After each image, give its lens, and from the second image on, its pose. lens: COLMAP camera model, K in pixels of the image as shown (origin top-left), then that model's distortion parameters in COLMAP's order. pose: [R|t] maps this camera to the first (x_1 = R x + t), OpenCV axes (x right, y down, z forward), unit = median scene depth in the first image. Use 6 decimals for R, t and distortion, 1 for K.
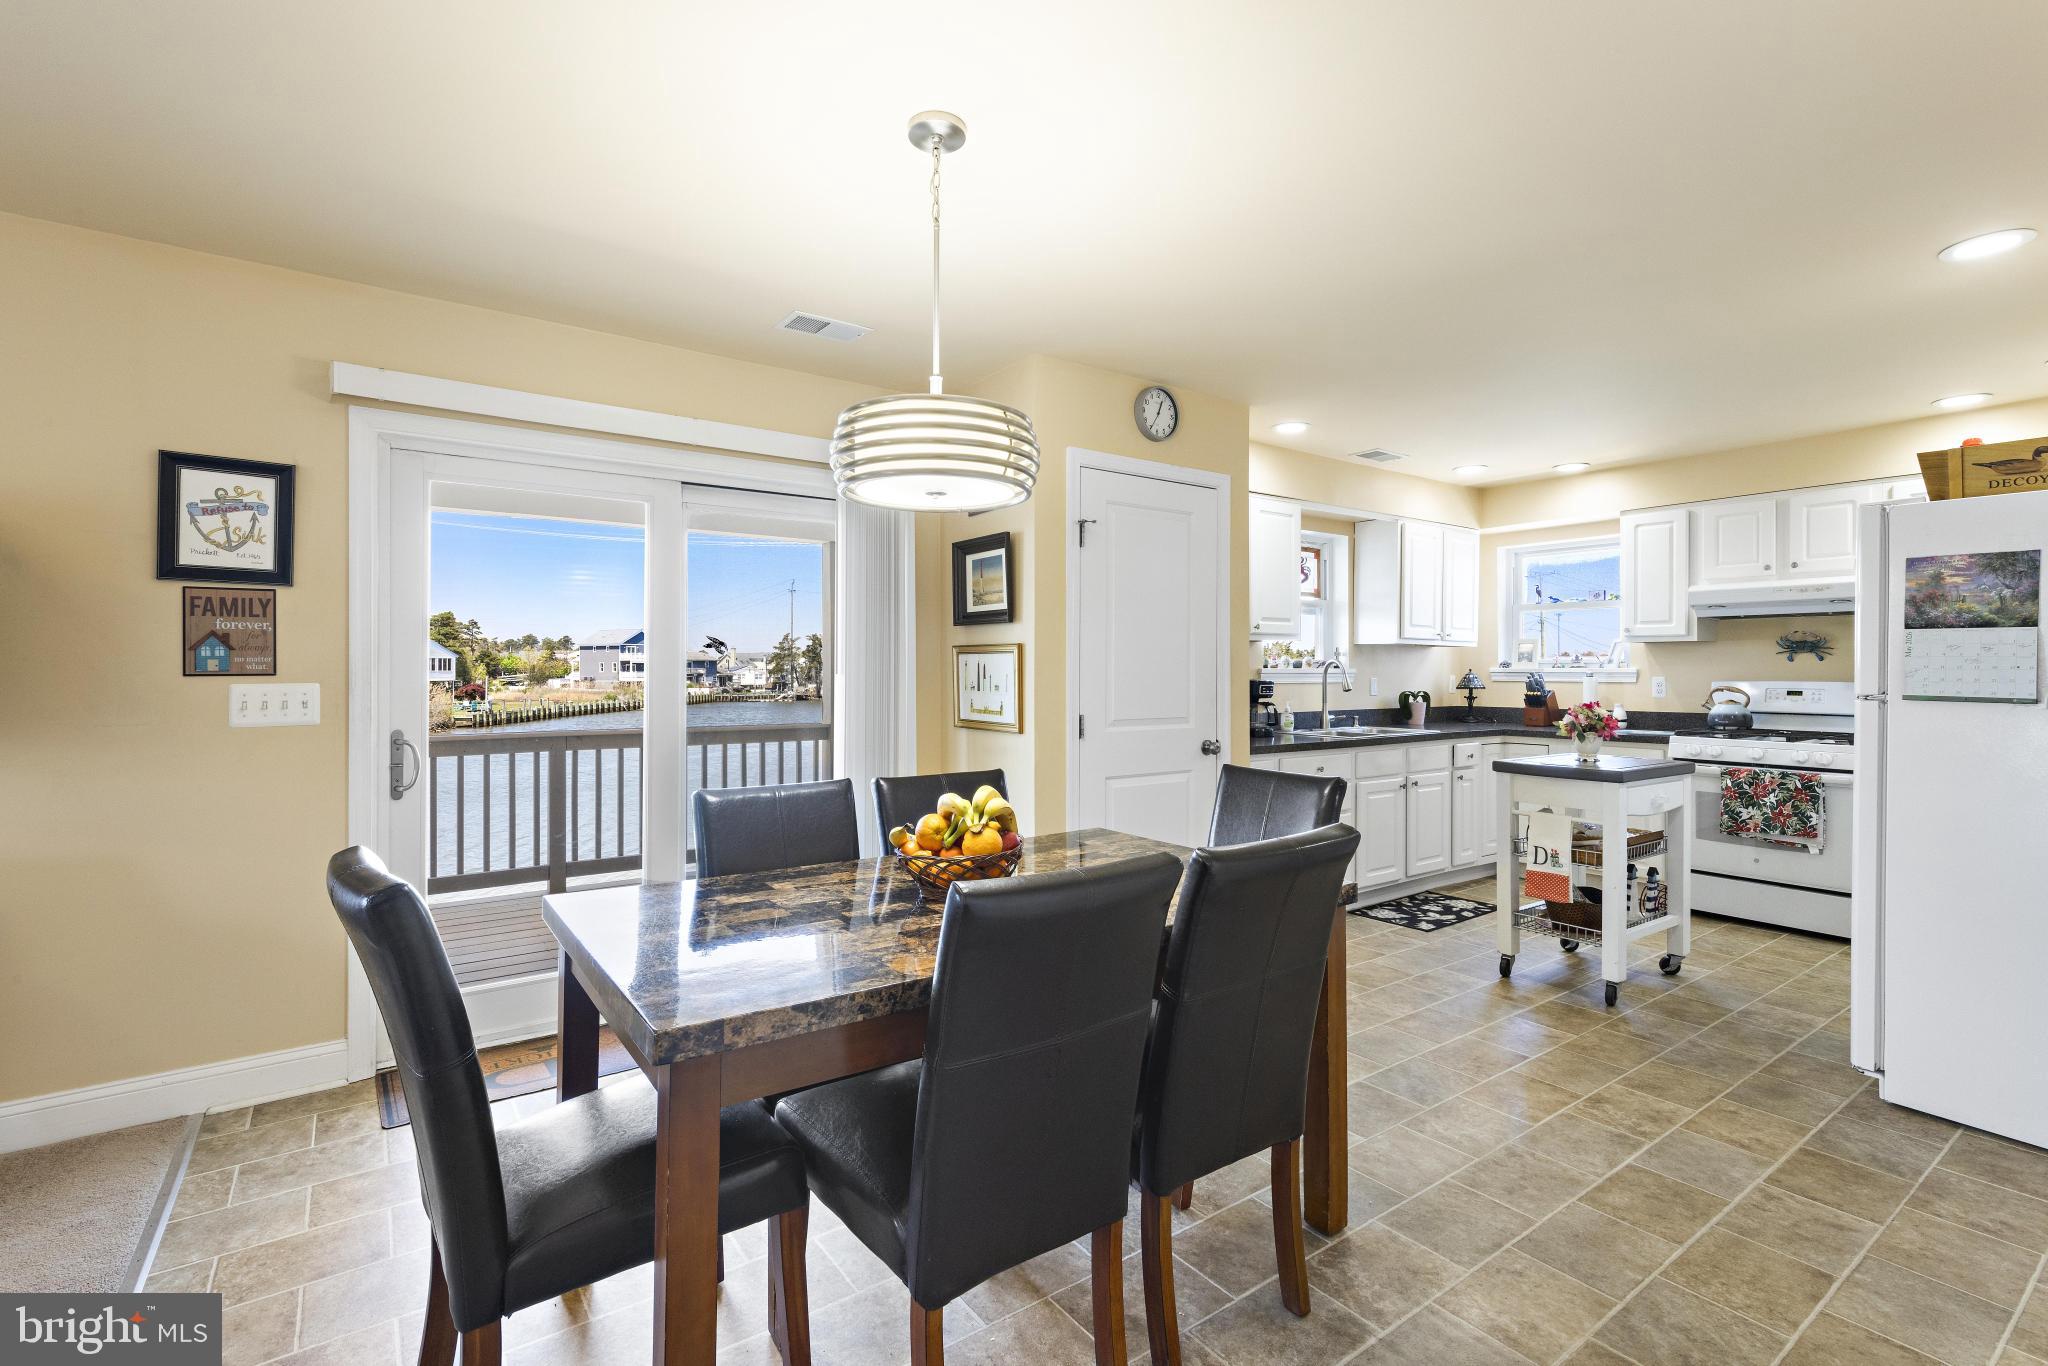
lens RADIAL K [[925.3, 0, 1043.3], [0, 925.3, 666.3], [0, 0, 1]] dist [0.019093, -0.000062]
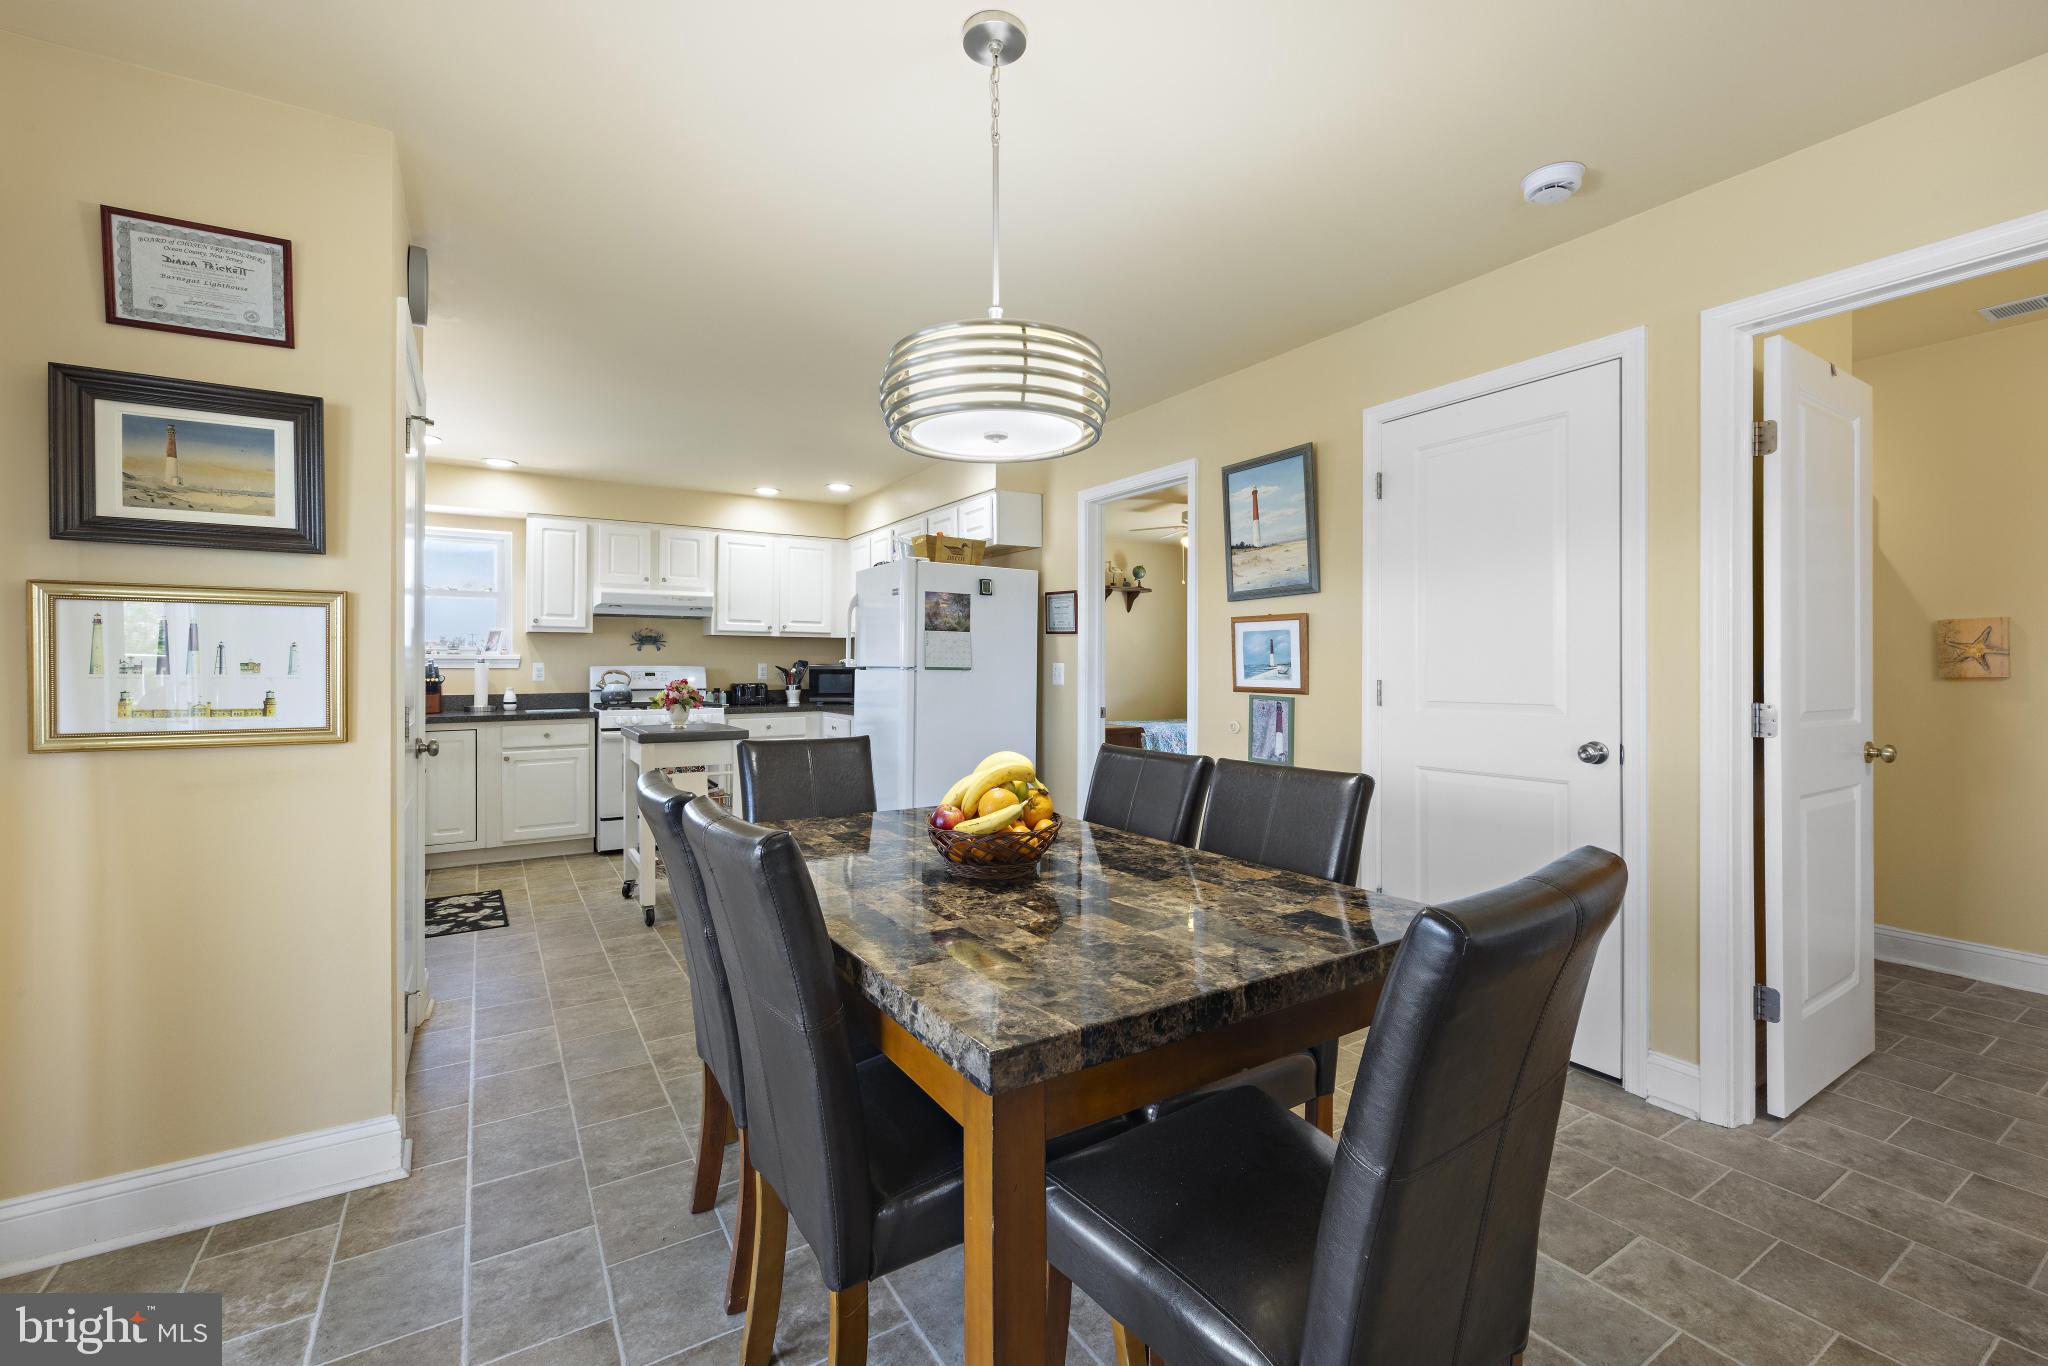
lens RADIAL K [[867.1, 0, 1024.2], [0, 867.1, 670.0], [0, 0, 1]] dist [0.000735, 0.000110]
pose [[0.066903, -0.003290, 0.997754, -0.506182], [-0.002035, 0.999992, 0.003434, 0.021142], [-0.997757, -0.002260, 0.066896, 0.473109]]
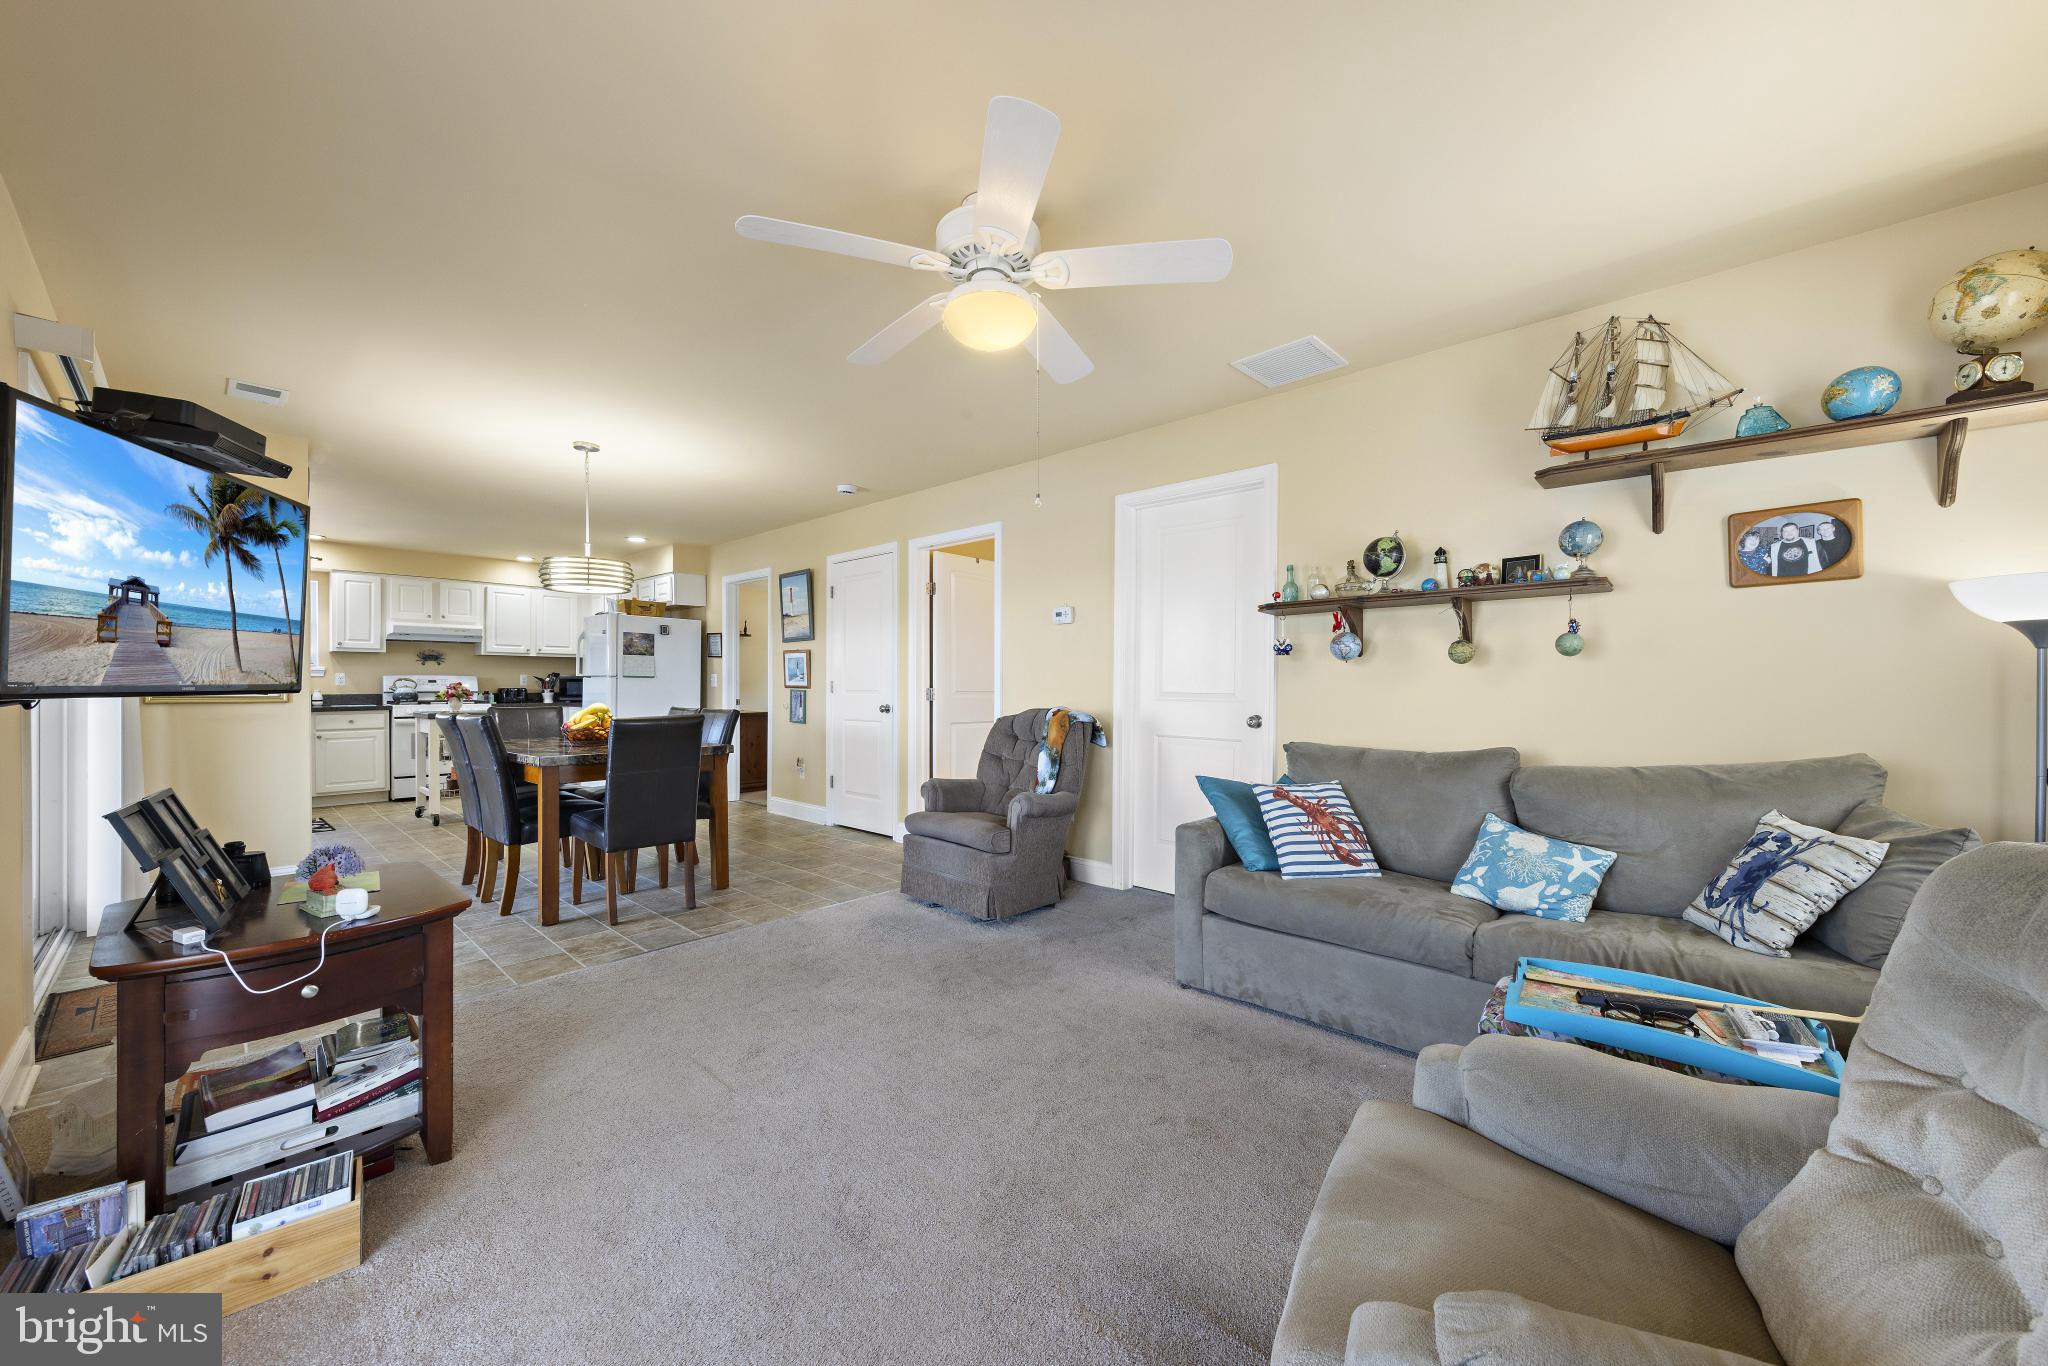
lens RADIAL K [[741.7, 0, 1038.5], [0, 741.7, 692.9], [0, 0, 1]] dist [-0.000696, 0.000117]
pose [[-0.217698, -0.012217, 0.975940, -1.232090], [-0.003571, 0.999925, 0.011720, 0.037243], [-0.976010, -0.000933, -0.217726, 0.123938]]
